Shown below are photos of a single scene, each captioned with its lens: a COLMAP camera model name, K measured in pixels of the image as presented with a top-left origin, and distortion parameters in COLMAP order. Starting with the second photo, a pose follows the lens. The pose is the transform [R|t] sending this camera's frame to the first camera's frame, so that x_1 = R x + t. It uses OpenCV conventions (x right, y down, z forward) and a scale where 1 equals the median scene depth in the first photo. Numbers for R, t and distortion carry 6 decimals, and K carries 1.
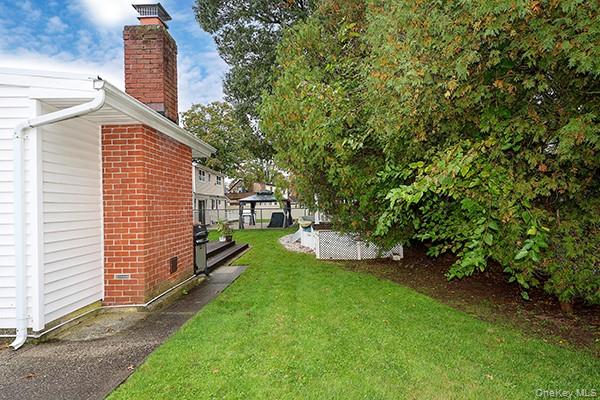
lens RADIAL K [[308.2, 0, 273.9], [0, 308.2, 195.4], [0, 0, 1]] dist [0.000670, 0.000695]
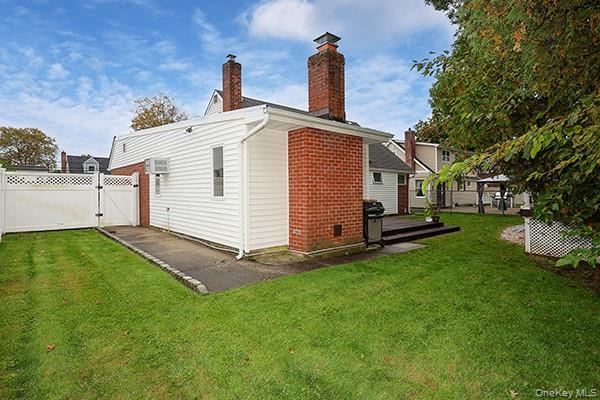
lens RADIAL K [[303.5, 0, 301.5], [0, 303.5, 180.9], [0, 0, 1]] dist [-0.000331, -0.000121]
pose [[0.679574, -0.001423, -0.733605, 0.584627], [0.010263, 0.999919, 0.007567, 0.006830], [0.733535, -0.012672, 0.679534, 0.026327]]
